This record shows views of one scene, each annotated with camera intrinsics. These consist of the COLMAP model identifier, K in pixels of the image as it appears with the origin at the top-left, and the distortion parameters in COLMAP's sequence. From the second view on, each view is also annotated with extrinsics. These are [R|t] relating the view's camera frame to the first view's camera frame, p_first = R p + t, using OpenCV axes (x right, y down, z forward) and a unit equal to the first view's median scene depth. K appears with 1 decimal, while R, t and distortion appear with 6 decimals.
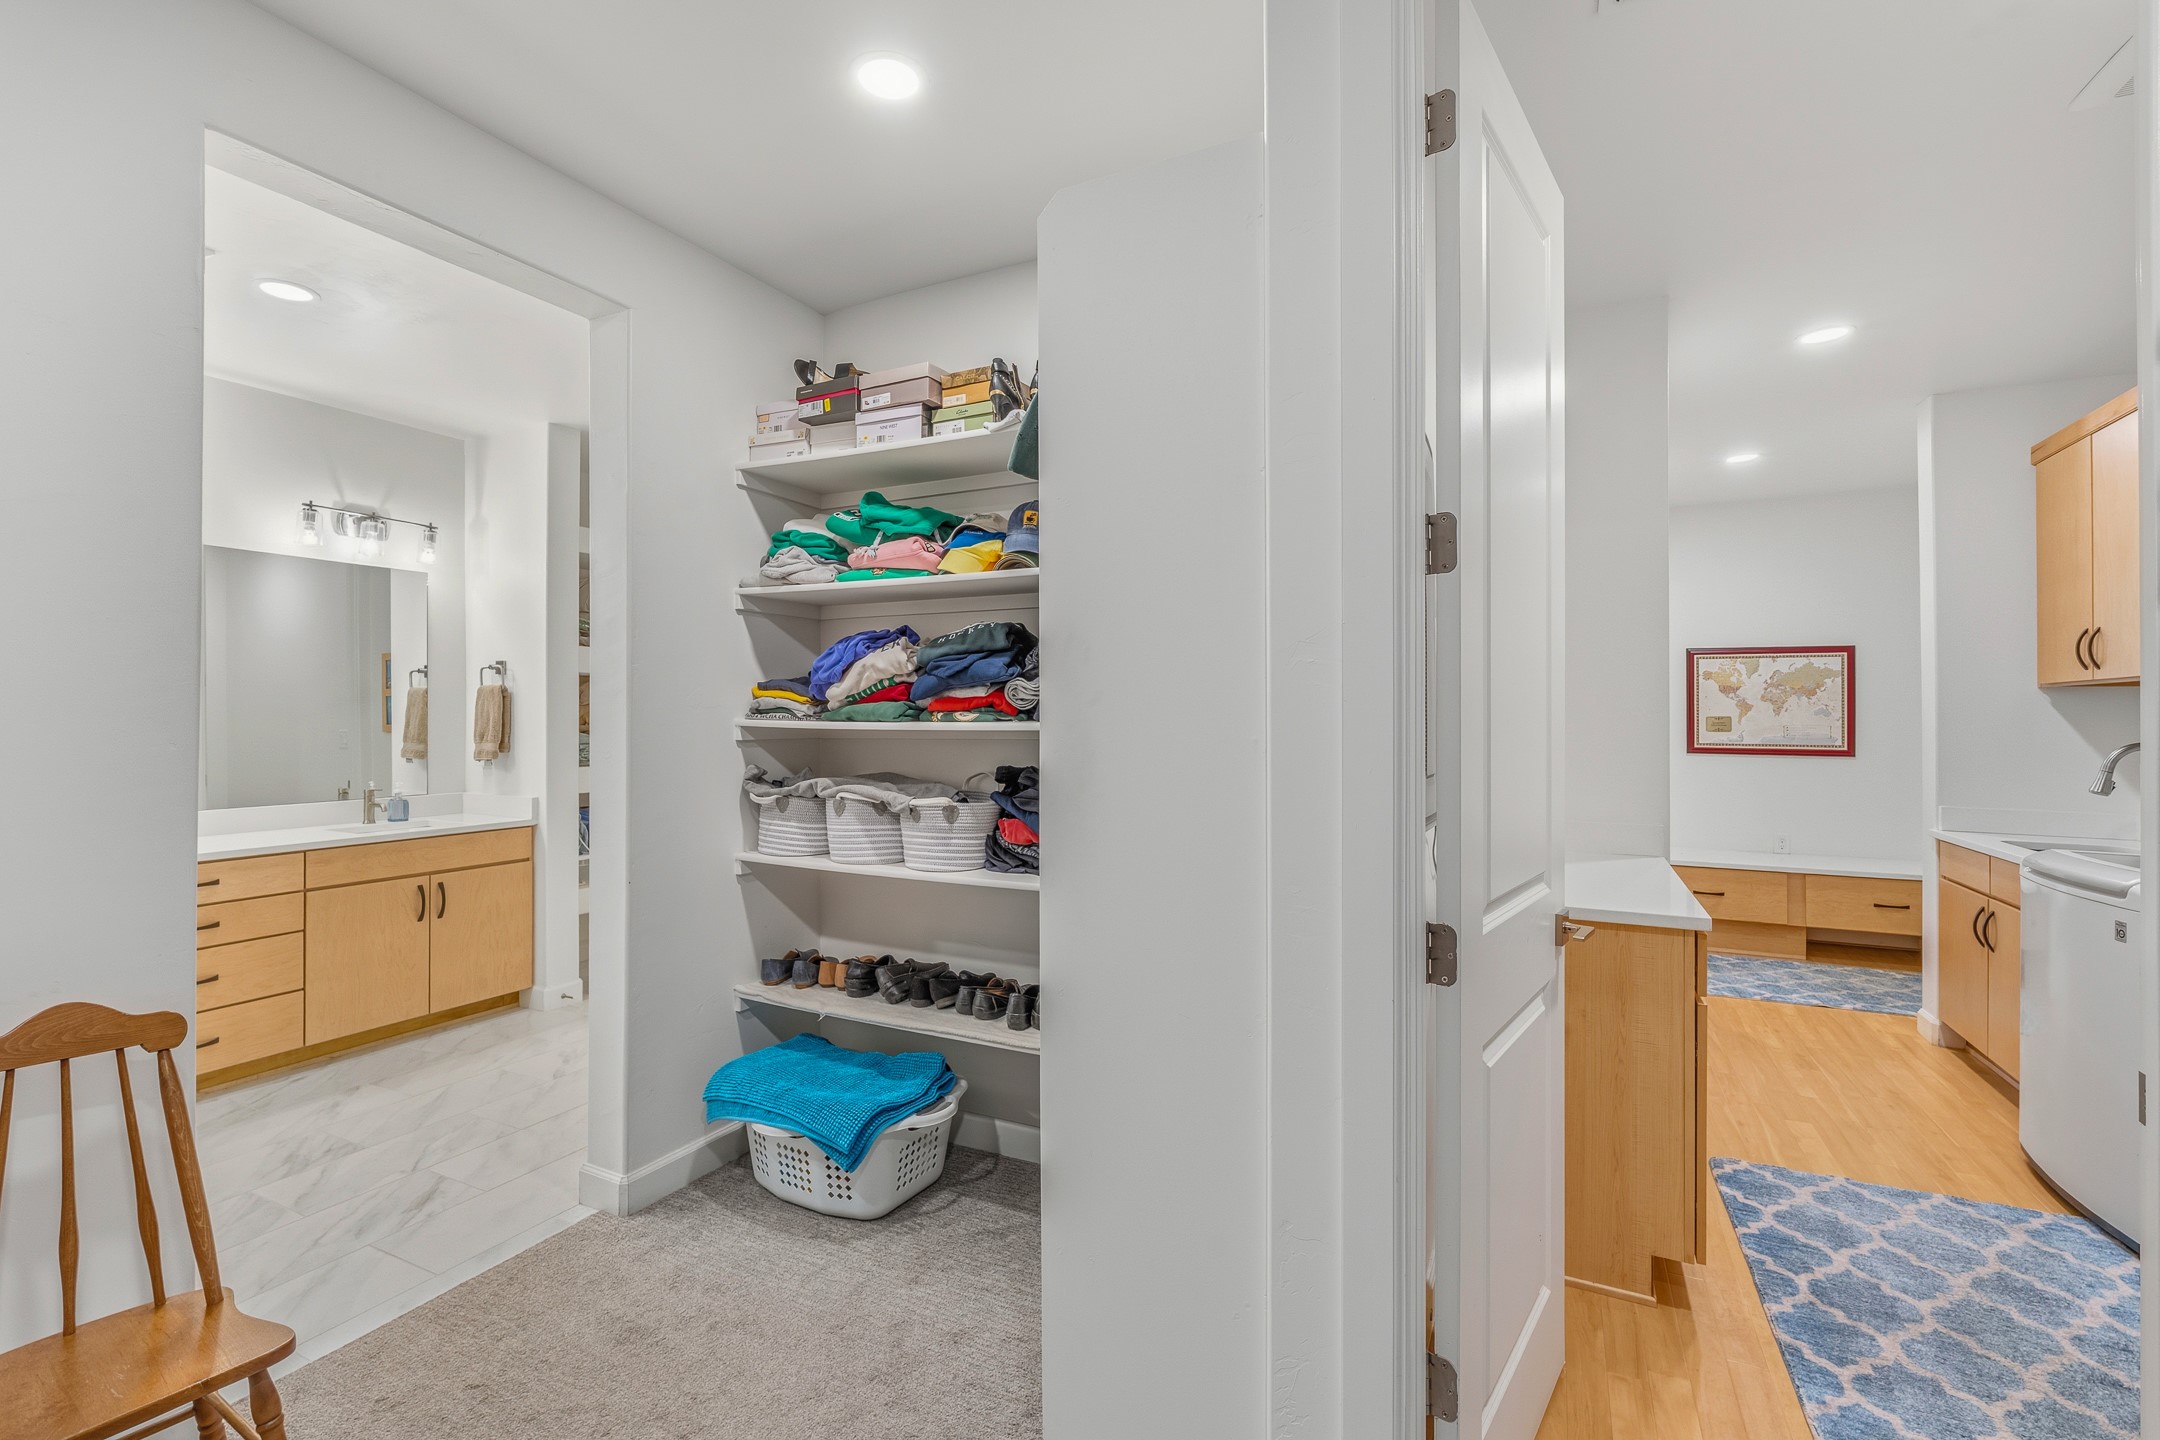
lens RADIAL K [[959.9, 0, 1077.9], [0, 959.9, 708.0], [0, 0, 1]] dist [-0.003312, -0.000745]
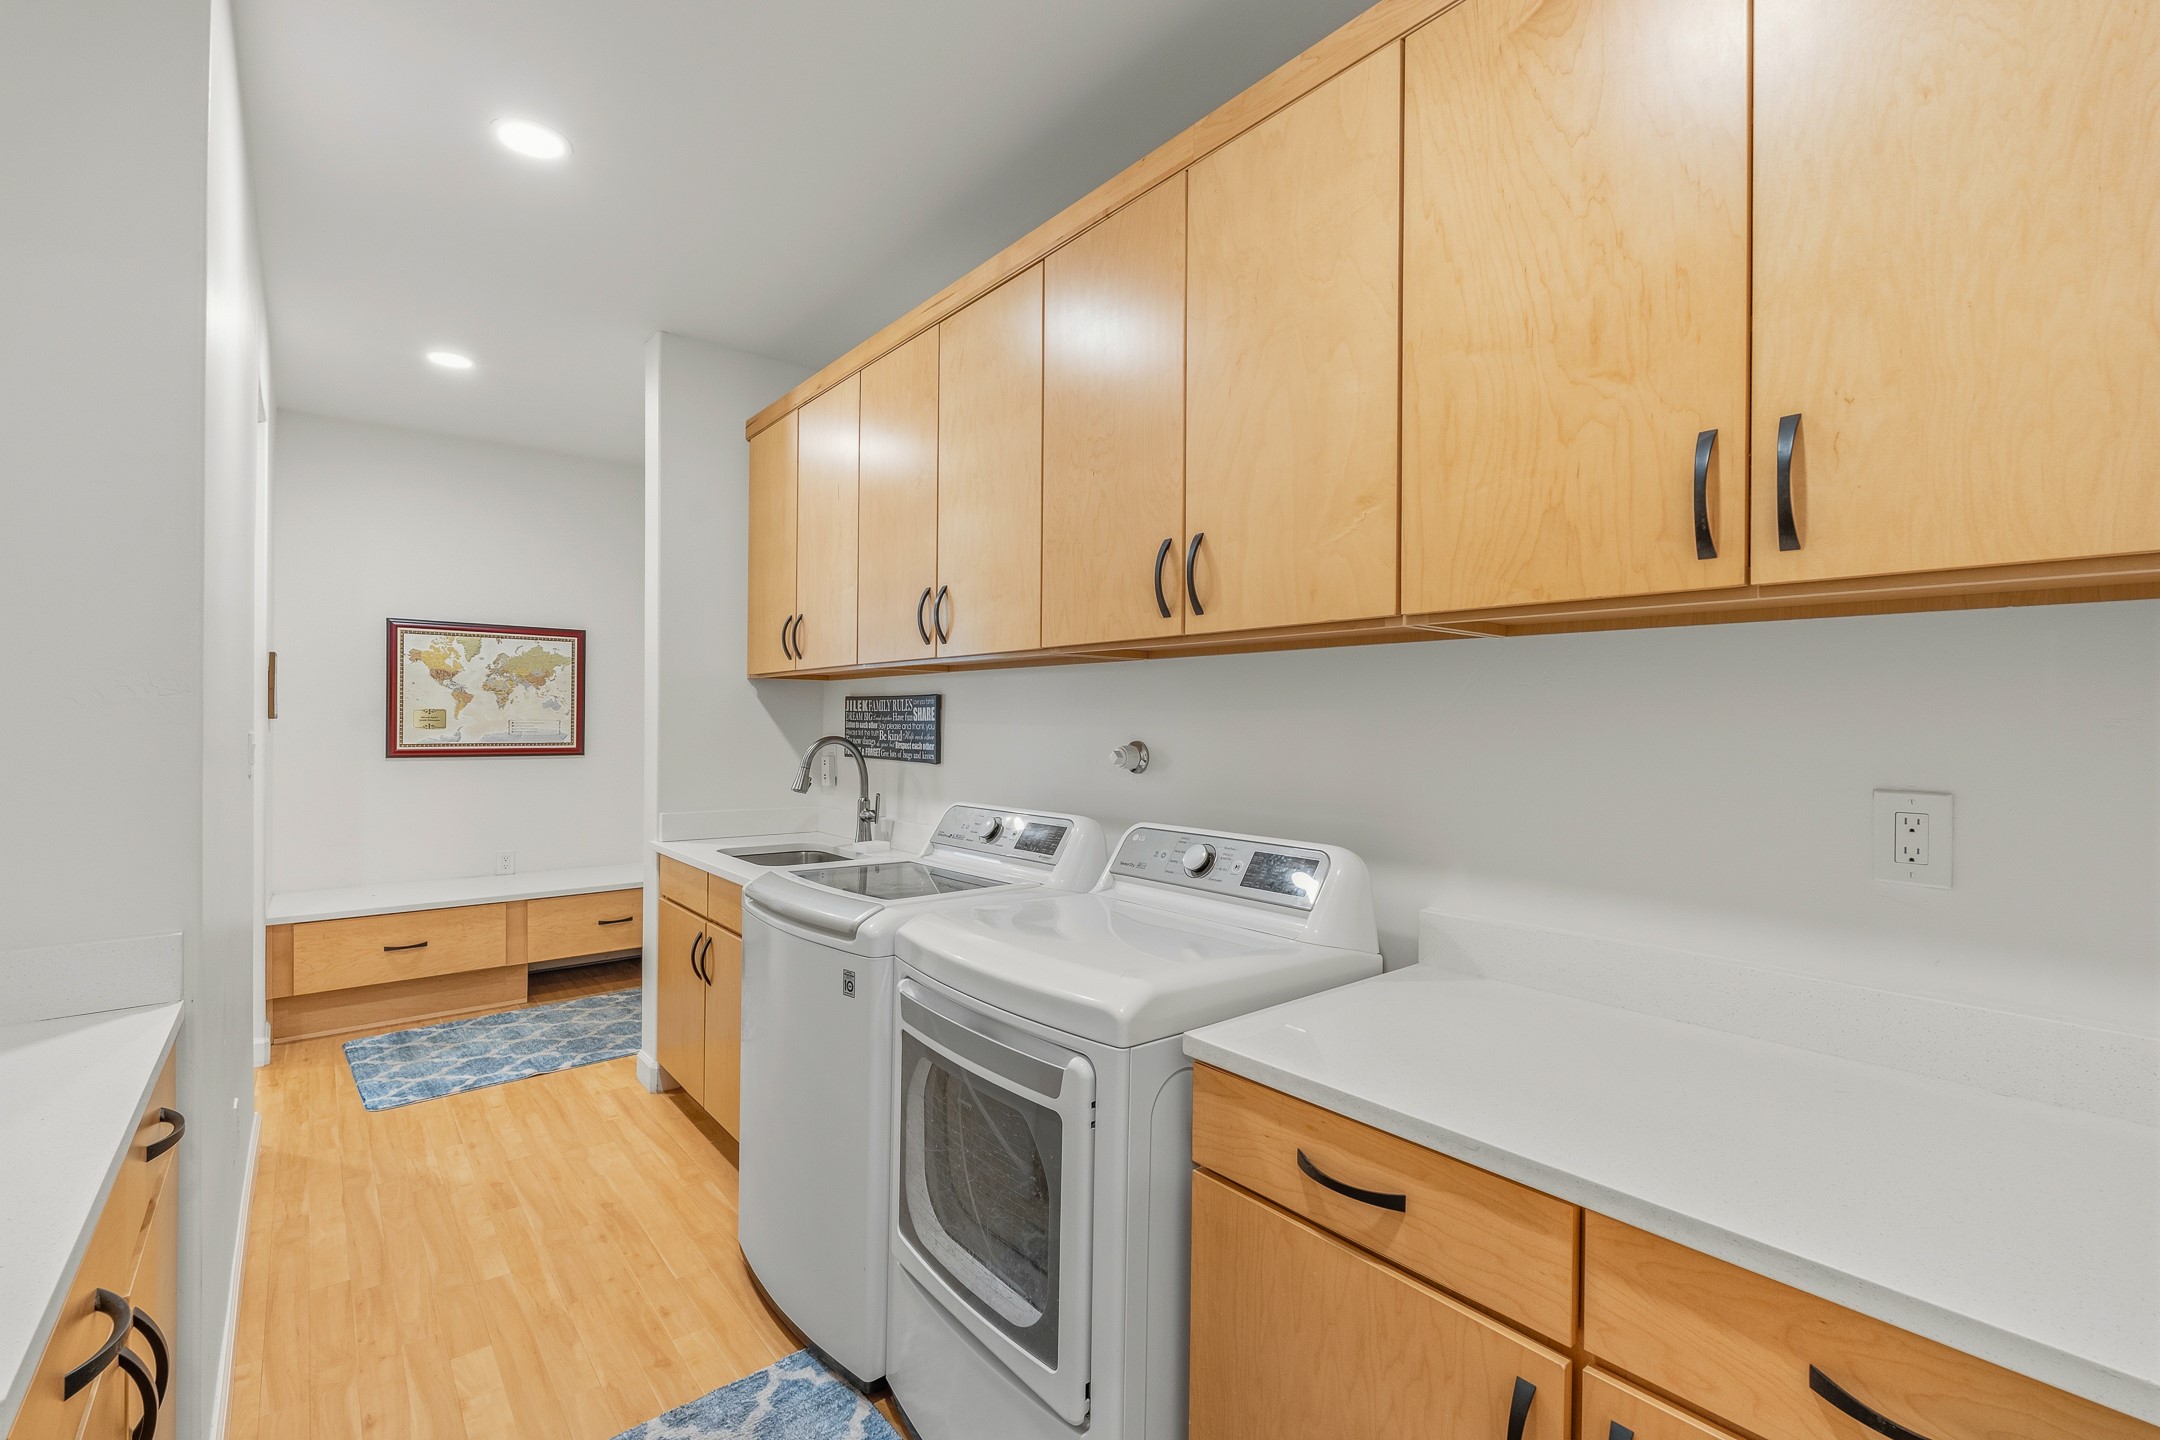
lens RADIAL K [[959.9, 0, 1081.1], [0, 959.9, 708.8], [0, 0, 1]] dist [-0.003312, -0.000745]
pose [[0.412176, 0.005921, 0.911085, 0.263223], [-0.011645, 0.999931, -0.001231, 0.005099], [-0.911030, -0.010102, 0.412217, 0.293010]]
